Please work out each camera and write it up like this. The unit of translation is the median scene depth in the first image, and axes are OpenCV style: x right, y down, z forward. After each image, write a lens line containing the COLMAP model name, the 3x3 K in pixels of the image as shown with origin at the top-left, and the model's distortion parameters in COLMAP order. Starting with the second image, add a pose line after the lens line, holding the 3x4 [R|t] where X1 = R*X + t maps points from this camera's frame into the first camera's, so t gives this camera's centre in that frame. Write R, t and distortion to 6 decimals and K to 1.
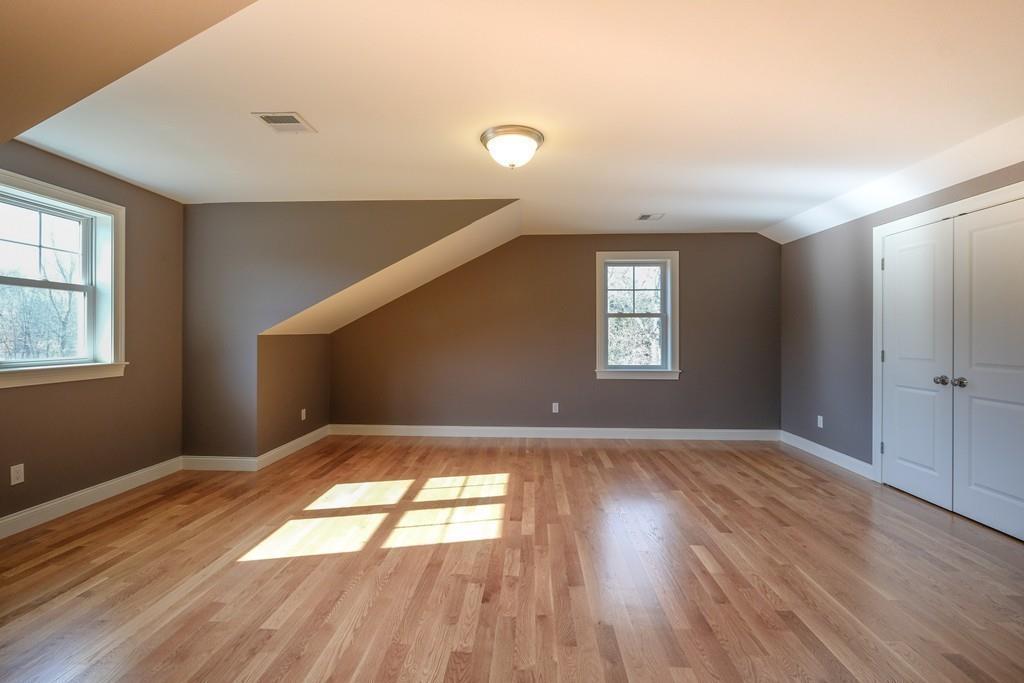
lens RADIAL K [[448.0, 0, 509.0], [0, 448.0, 336.9], [0, 0, 1]] dist [-0.004496, 0.000236]
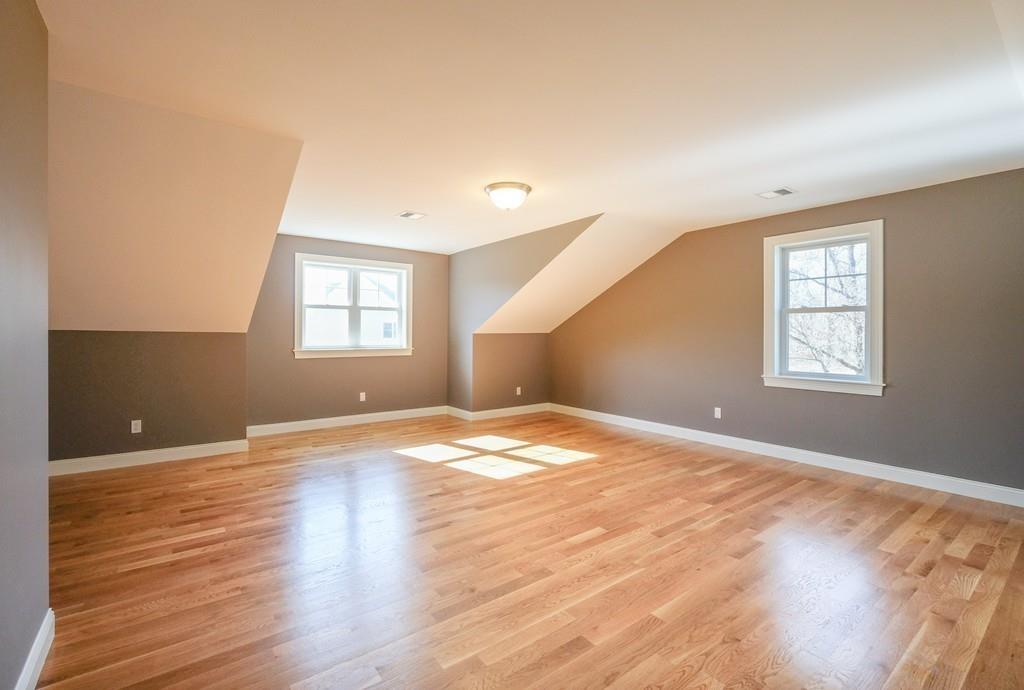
lens RADIAL K [[465.6, 0, 512.2], [0, 465.6, 335.4], [0, 0, 1]] dist [-0.003822, -0.000218]
pose [[0.636193, 0.004557, -0.771516, 0.865596], [-0.007623, 0.999971, -0.000379, 0.002199], [0.771492, 0.006123, 0.636210, 0.087403]]
